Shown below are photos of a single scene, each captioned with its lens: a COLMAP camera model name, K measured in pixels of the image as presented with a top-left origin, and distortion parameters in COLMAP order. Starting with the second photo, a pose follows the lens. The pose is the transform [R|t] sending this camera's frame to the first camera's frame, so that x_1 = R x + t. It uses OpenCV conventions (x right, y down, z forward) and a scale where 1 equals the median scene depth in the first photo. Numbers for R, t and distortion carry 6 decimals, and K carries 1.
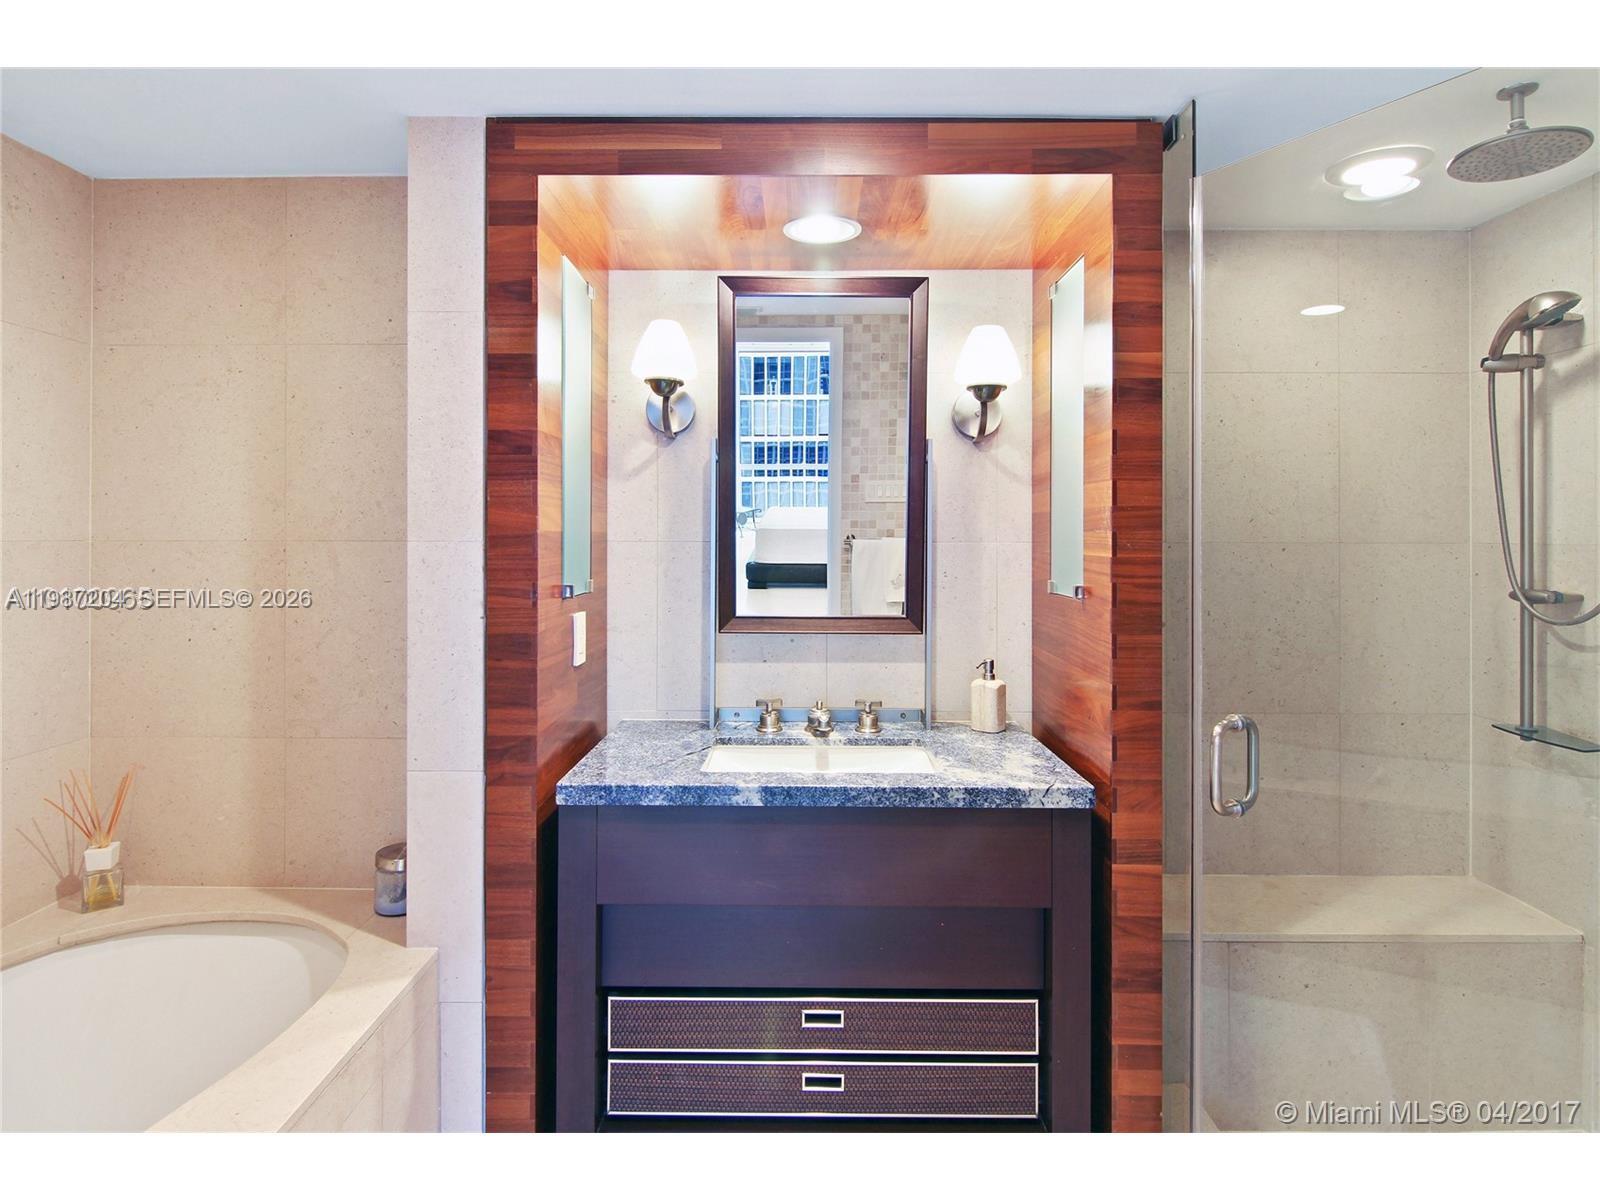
lens RADIAL K [[844.7, 0, 799.8], [0, 844.7, 529.9], [0, 0, 1]] dist [0.013601, -0.000466]
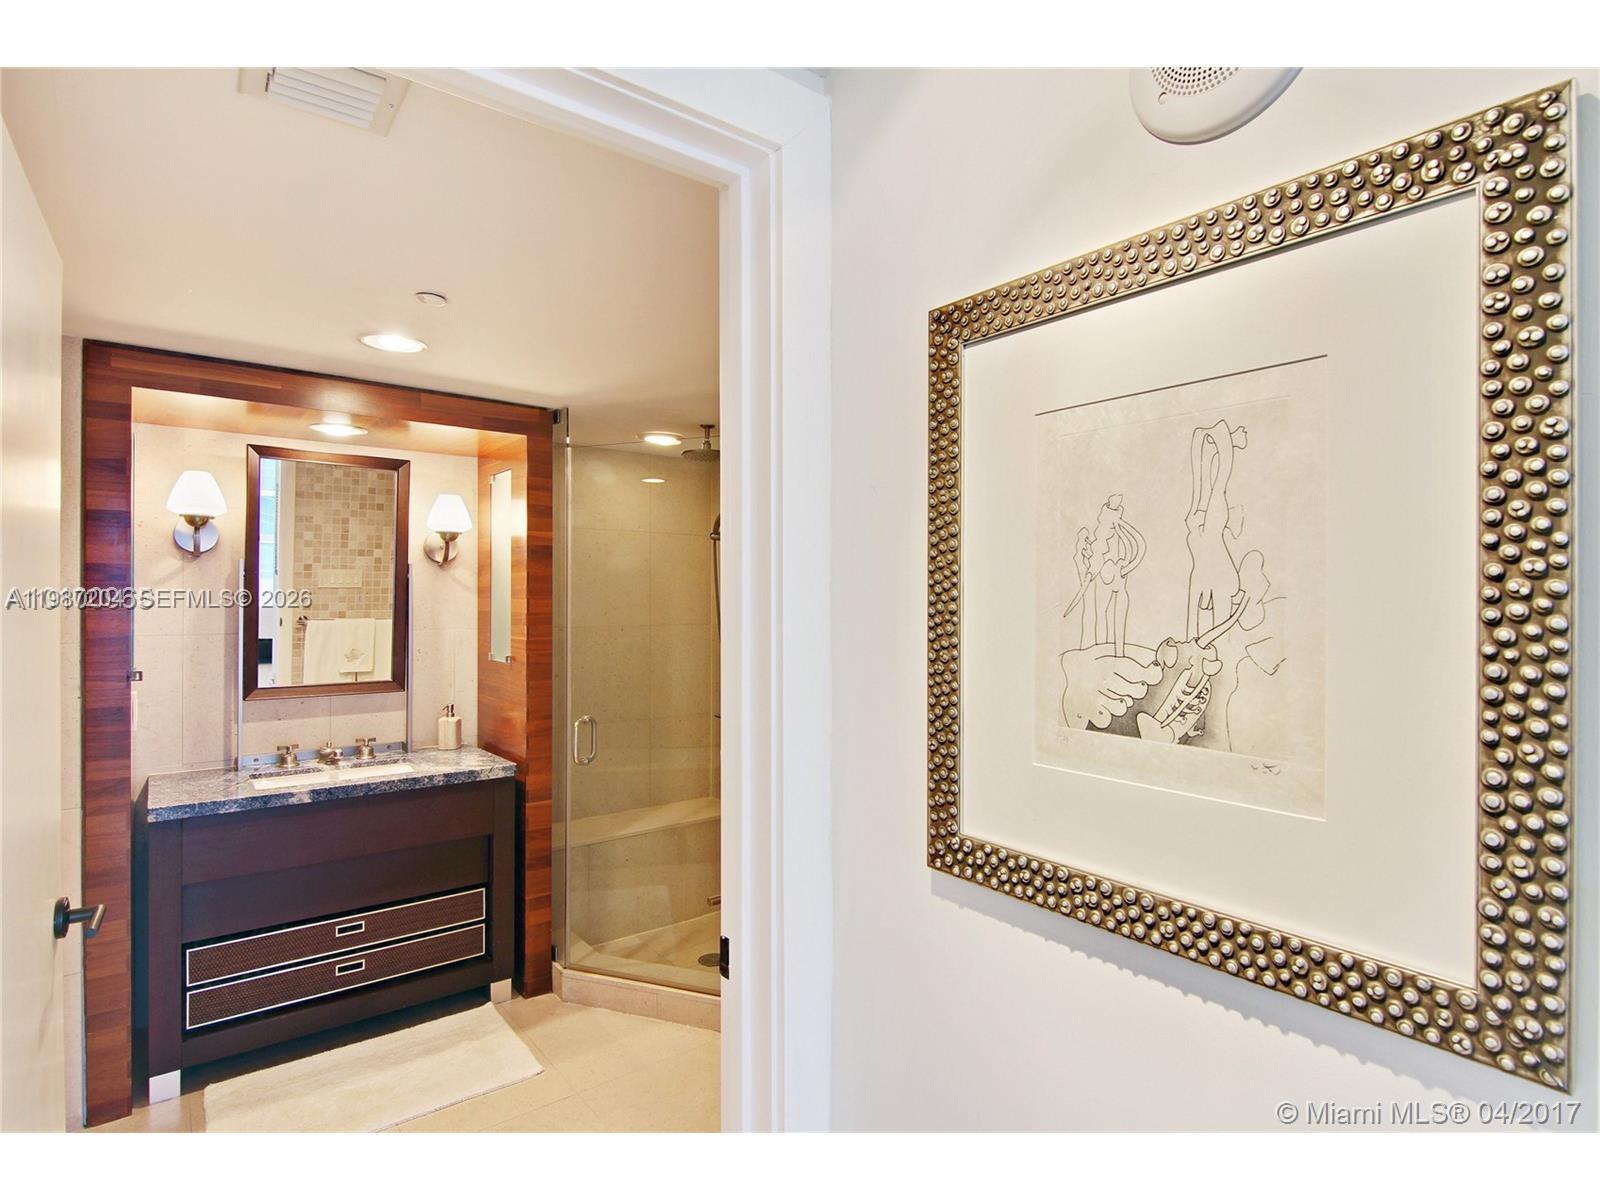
lens RADIAL K [[820.2, 0, 800.0], [0, 820.2, 600.0], [0, 0, 1]] dist [-0.004461, -0.001871]
pose [[0.783181, -0.001610, 0.621792, -0.246522], [-0.002862, 0.999977, 0.006194, -0.060067], [-0.621787, -0.006630, 0.783158, -0.689198]]
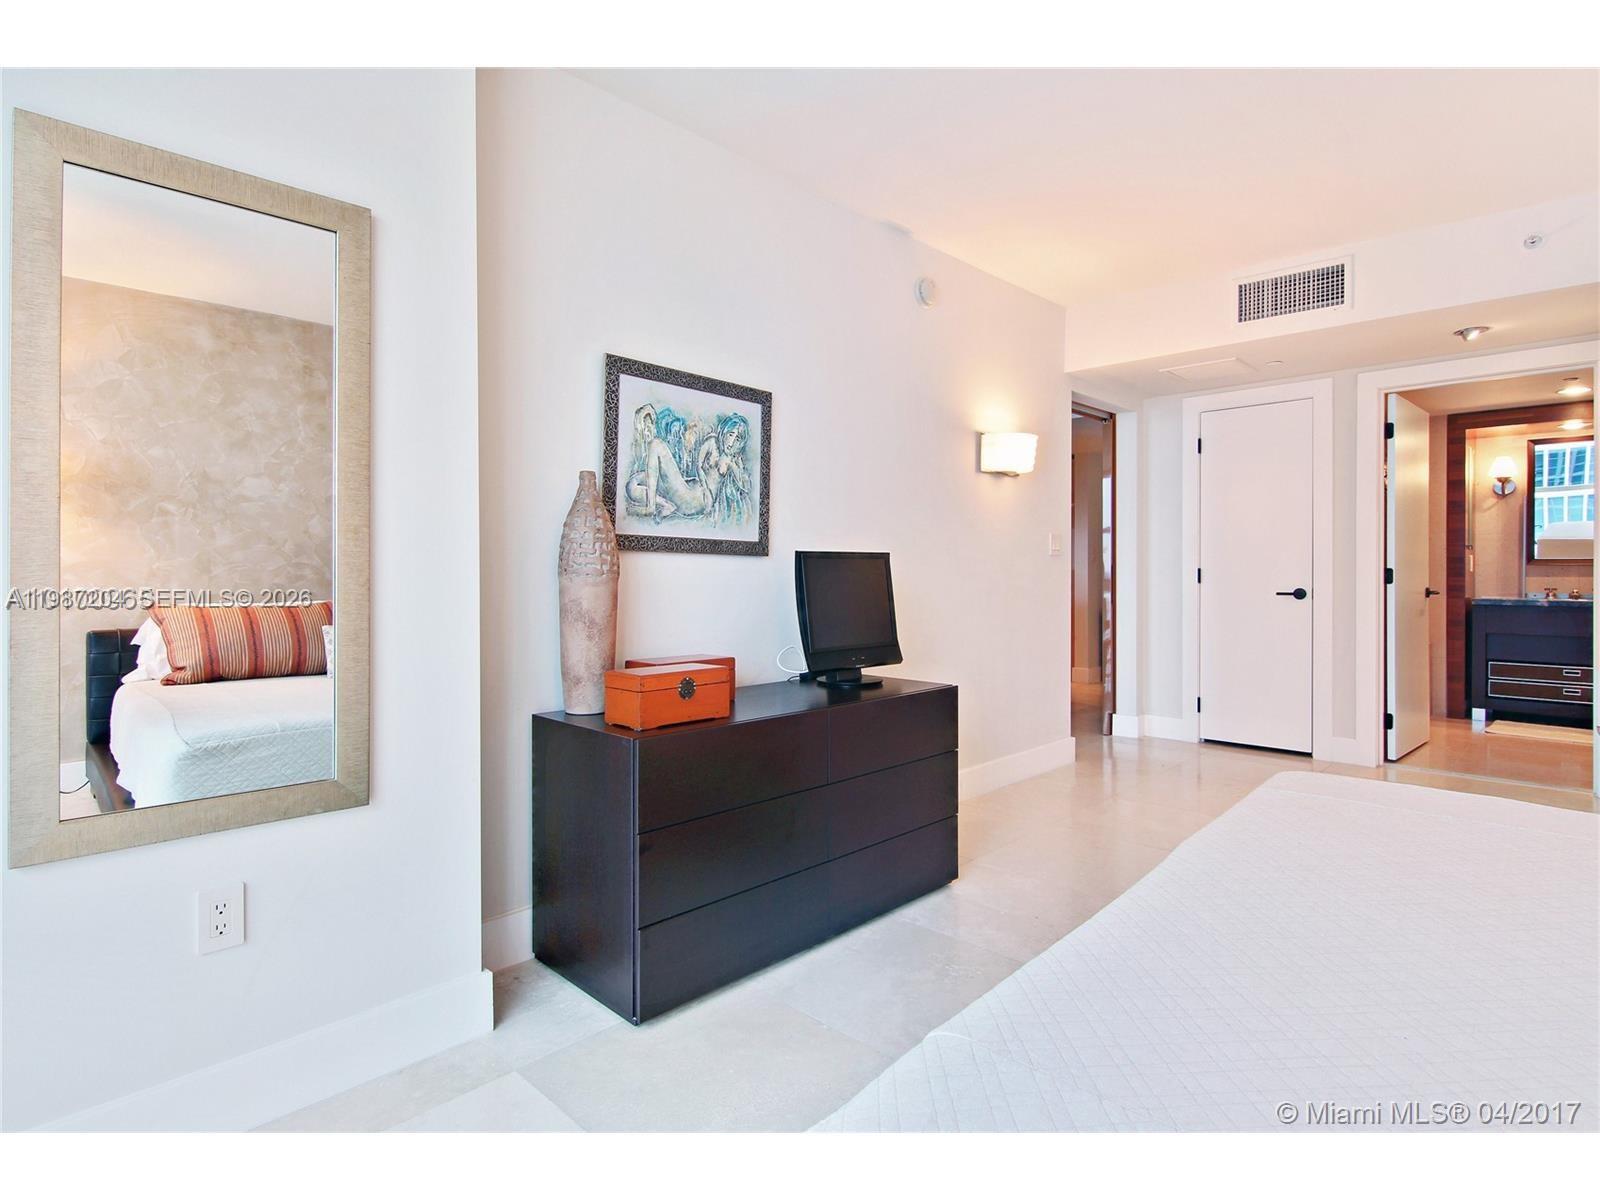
lens RADIAL K [[841.0, 0, 806.8], [0, 841.0, 570.8], [0, 0, 1]] dist [0.000953, -0.000736]
pose [[0.722339, -0.001089, -0.691538, 0.125659], [0.003056, 0.999994, 0.001618, 0.149019], [0.691532, -0.003282, 0.722338, -3.094045]]
